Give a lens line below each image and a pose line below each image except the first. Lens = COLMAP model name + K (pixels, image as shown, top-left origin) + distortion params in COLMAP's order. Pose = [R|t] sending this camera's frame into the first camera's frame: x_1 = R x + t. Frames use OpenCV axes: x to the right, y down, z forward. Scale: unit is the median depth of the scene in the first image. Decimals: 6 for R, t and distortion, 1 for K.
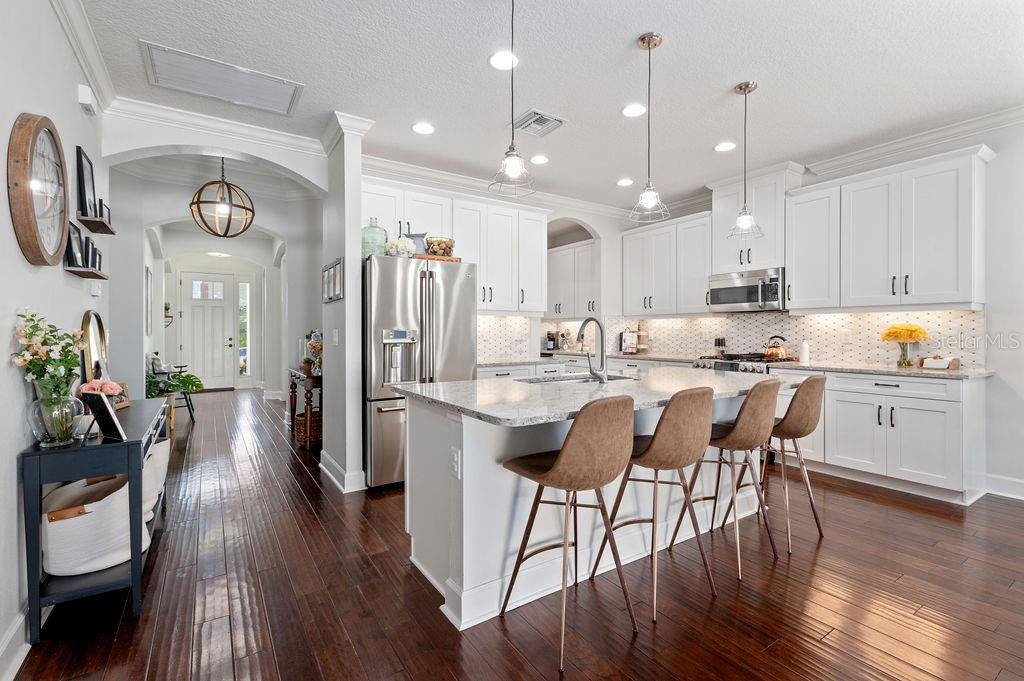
lens RADIAL K [[458.9, 0, 509.0], [0, 458.9, 338.2], [0, 0, 1]] dist [0.004681, 0.000595]
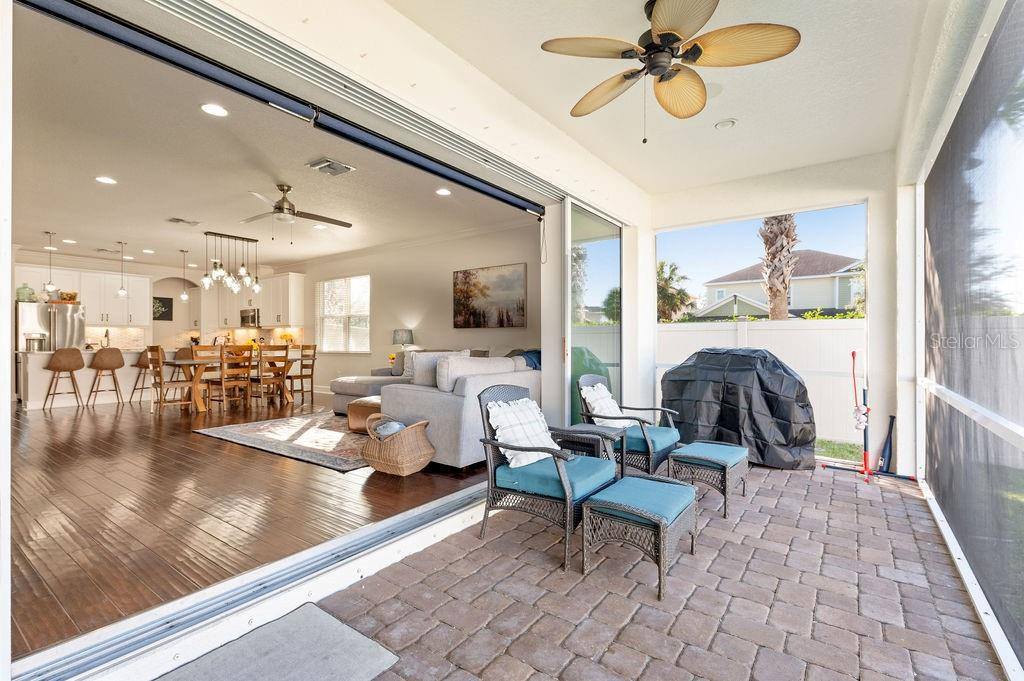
lens RADIAL K [[495.6, 0, 512.0], [0, 495.6, 340.5], [0, 0, 1]] dist [0.021255, 0.000488]
pose [[0.943344, 0.000181, 0.331816, 1.040985], [0.005463, 0.999856, -0.016077, 0.062651], [-0.331771, 0.016979, 0.943207, -1.949323]]
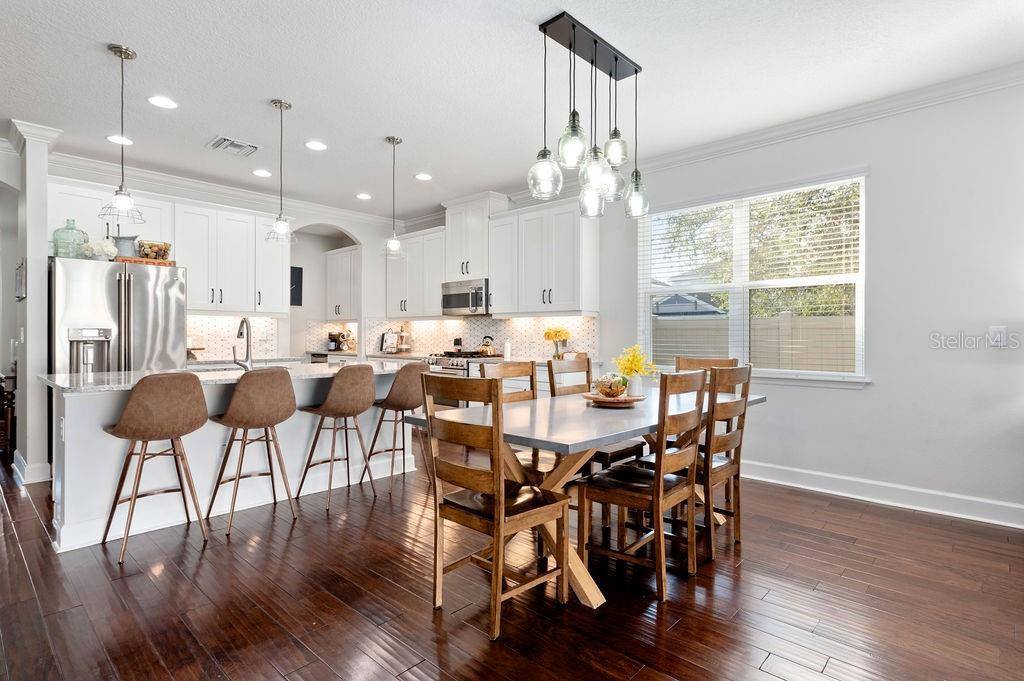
lens RADIAL K [[516.4, 0, 508.1], [0, 516.4, 339.8], [0, 0, 1]] dist [0.014510, -0.000668]
pose [[0.971609, 0.000828, 0.236593, 0.355239], [0.000379, 0.999987, -0.005058, 0.012781], [-0.236594, 0.005004, 0.971596, -0.343338]]
